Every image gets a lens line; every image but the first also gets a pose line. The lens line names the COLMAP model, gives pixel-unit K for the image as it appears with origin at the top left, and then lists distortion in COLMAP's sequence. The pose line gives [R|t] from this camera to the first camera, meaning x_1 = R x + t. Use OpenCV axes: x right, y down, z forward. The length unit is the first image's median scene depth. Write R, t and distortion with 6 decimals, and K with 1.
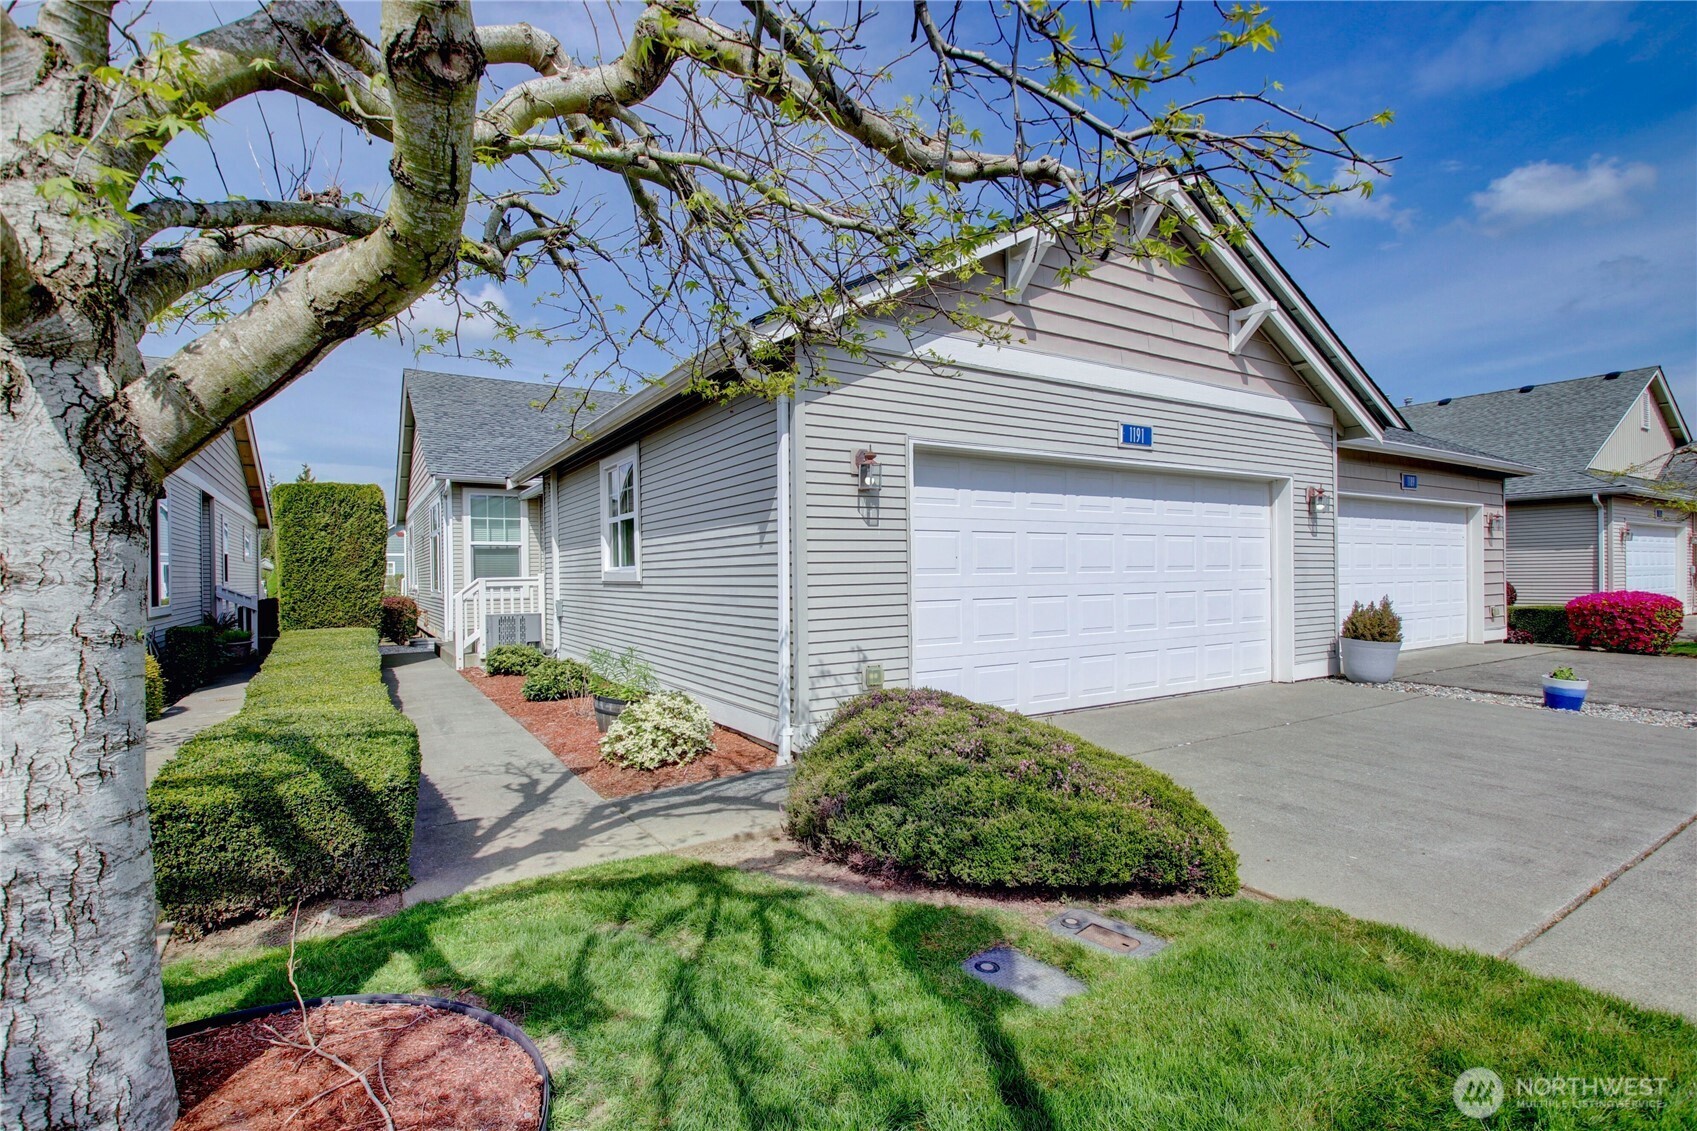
lens RADIAL K [[791.6, 0, 839.4], [0, 791.6, 576.9], [0, 0, 1]] dist [0.005043, -0.020511]
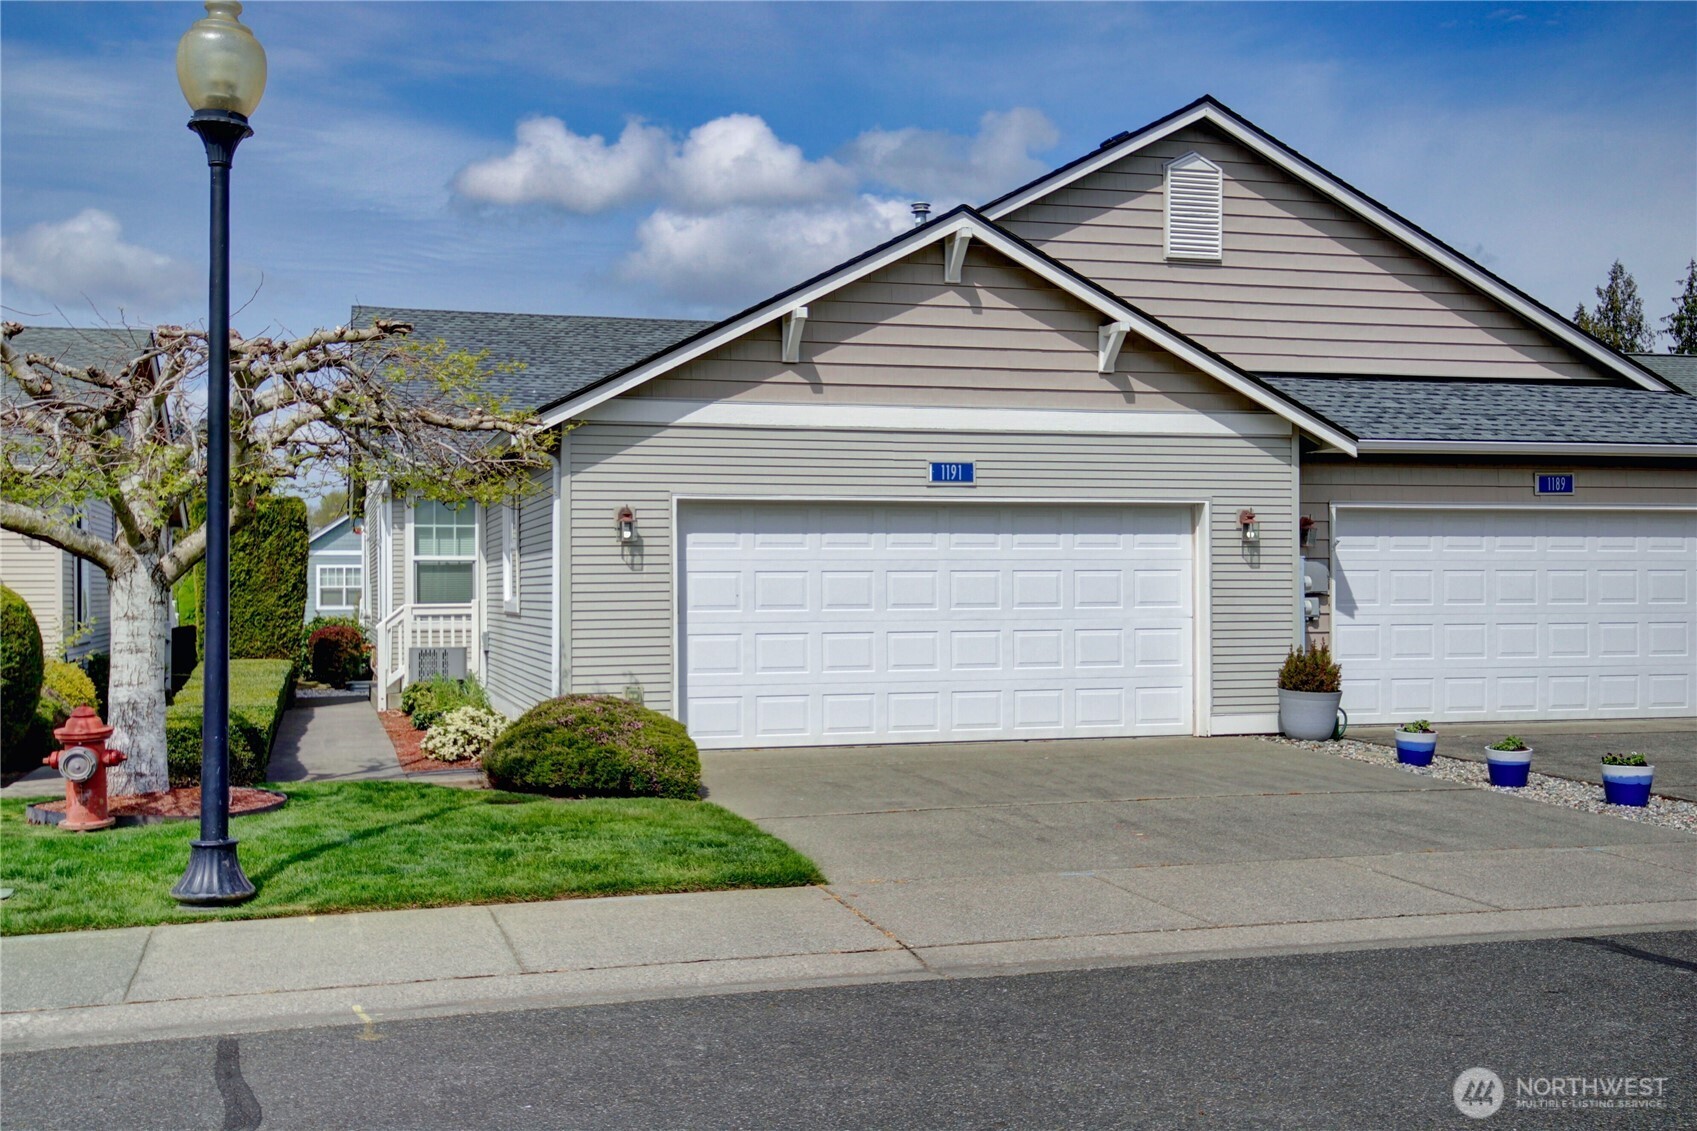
lens RADIAL K [[1776.5, 0, 848.5], [0, 1776.5, 565.5], [0, 0, 1]] dist [-0.061550, 0.388916]
pose [[0.965745, 0.003512, -0.259469, 0.746502], [-0.007304, 0.999880, -0.013651, -0.027121], [0.259390, 0.015078, 0.965655, -1.069201]]
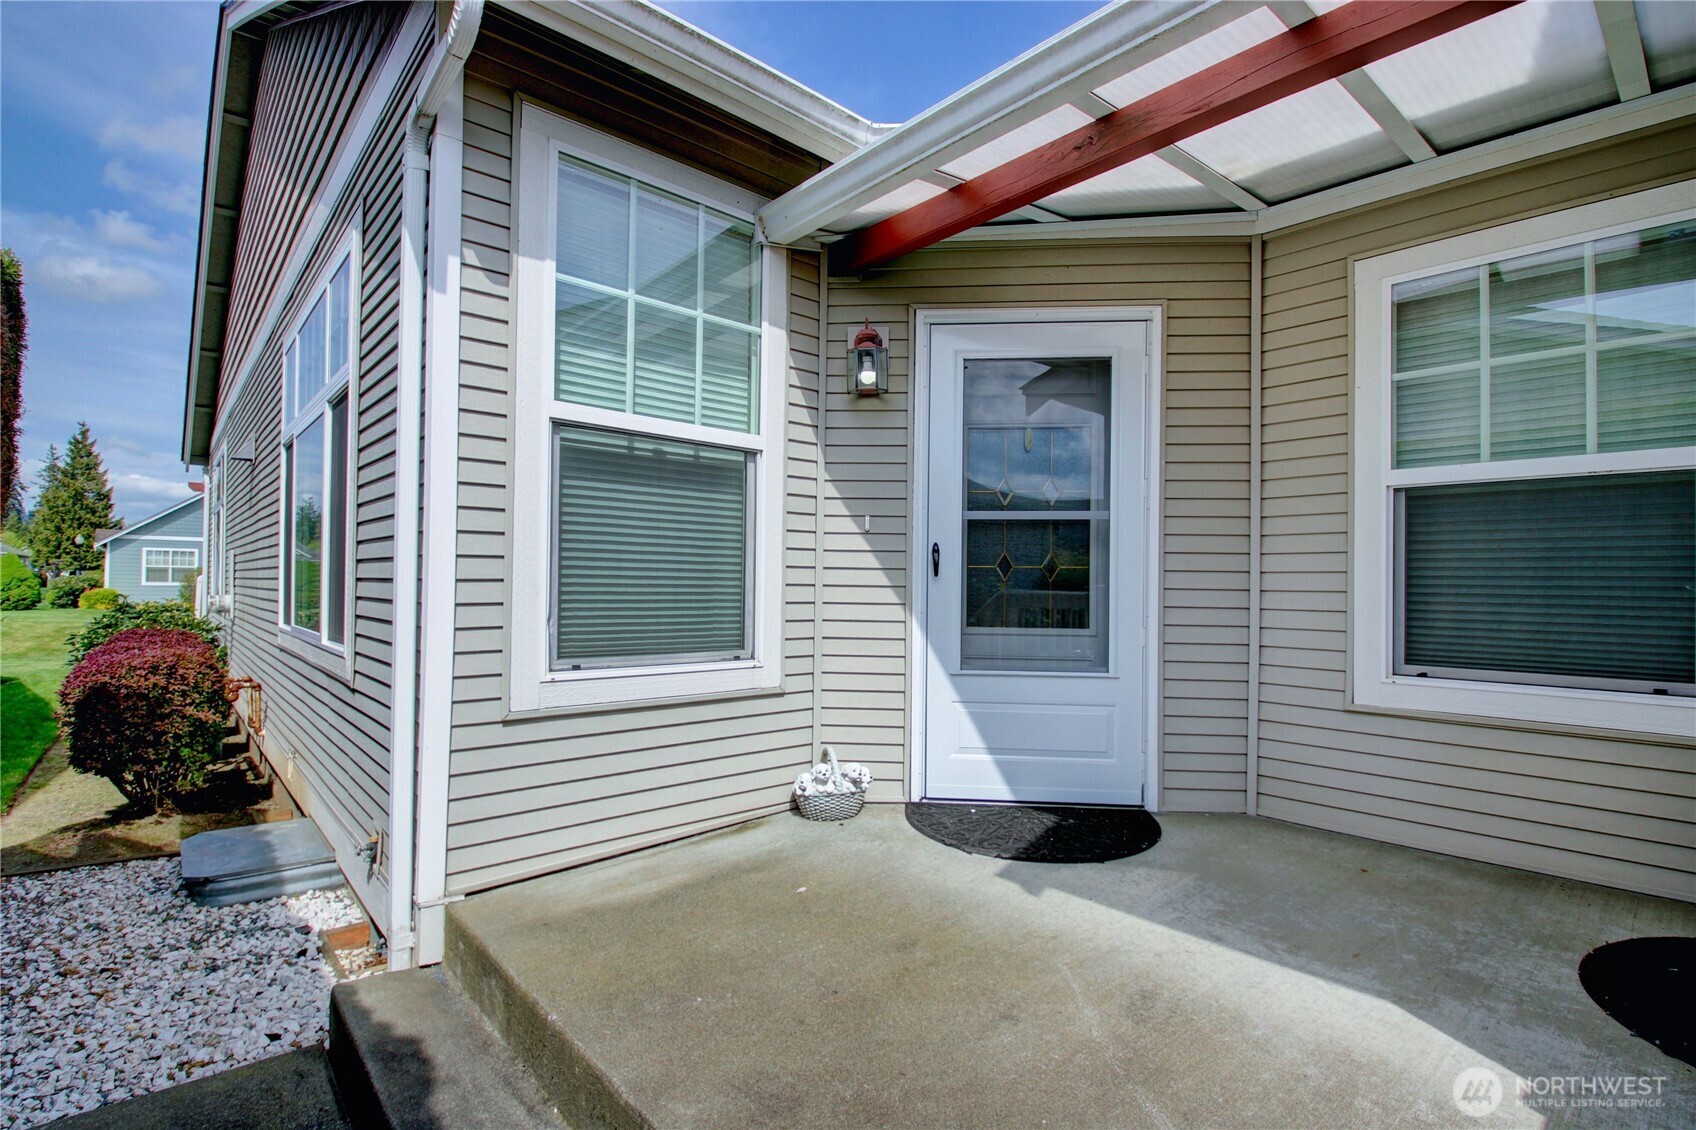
lens RADIAL K [[791.1, 0, 838.9], [0, 791.1, 576.4], [0, 0, 1]] dist [0.005043, -0.020511]
pose [[0.985737, 0.030139, 0.165572, -0.795563], [-0.028028, 0.999494, -0.015068, -0.004472], [-0.165943, 0.010213, 0.986083, 1.494760]]
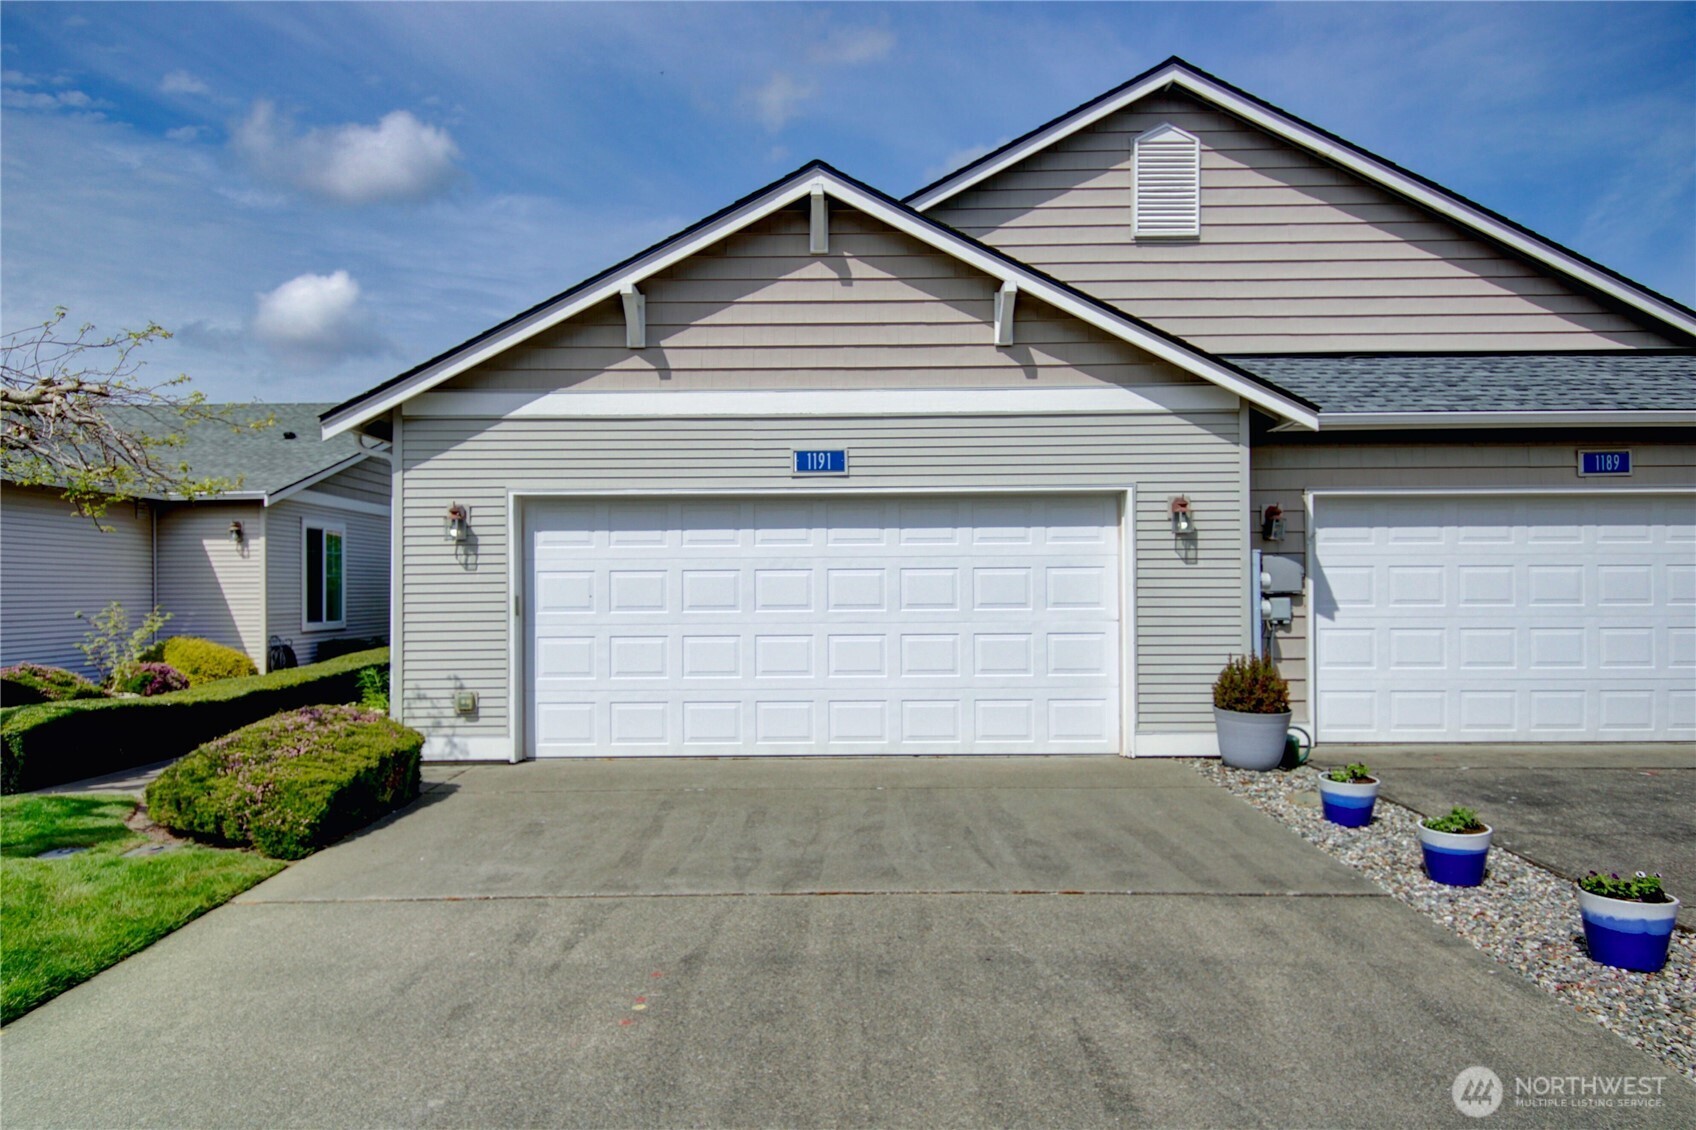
lens RADIAL K [[1111.5, 0, 848.0], [0, 1111.5, 565.0], [0, 0, 1]] dist [0.003525, -0.003205]
pose [[0.854745, -0.003466, -0.519036, 0.958734], [-0.005241, 0.999869, -0.015308, -0.036180], [0.519021, 0.015804, 0.854615, -0.064818]]
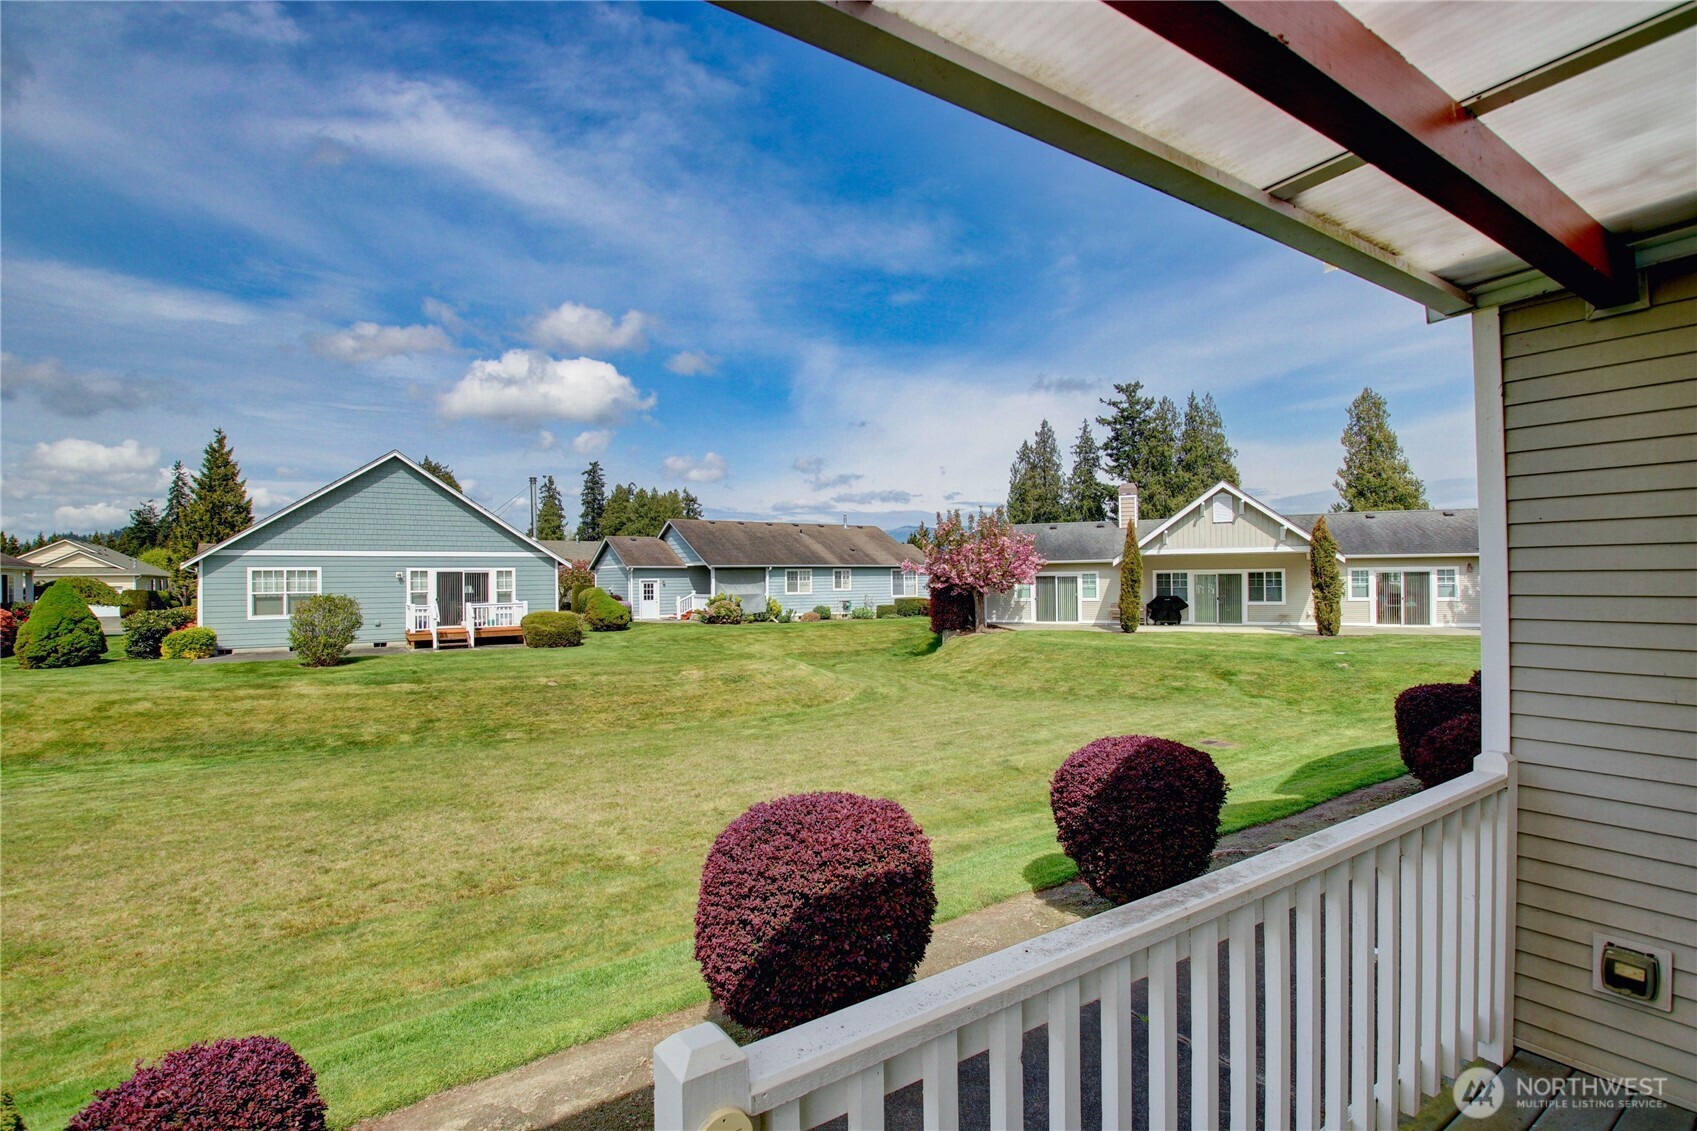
lens RADIAL K [[796.7, 0, 845.8], [0, 796.7, 578.9], [0, 0, 1]] dist [0.001065, -0.022467]
pose [[0.999296, 0.001922, 0.037467, -1.724998], [-0.001761, 0.999989, -0.004333, -0.071081], [-0.037475, 0.004264, 0.999288, 3.368124]]
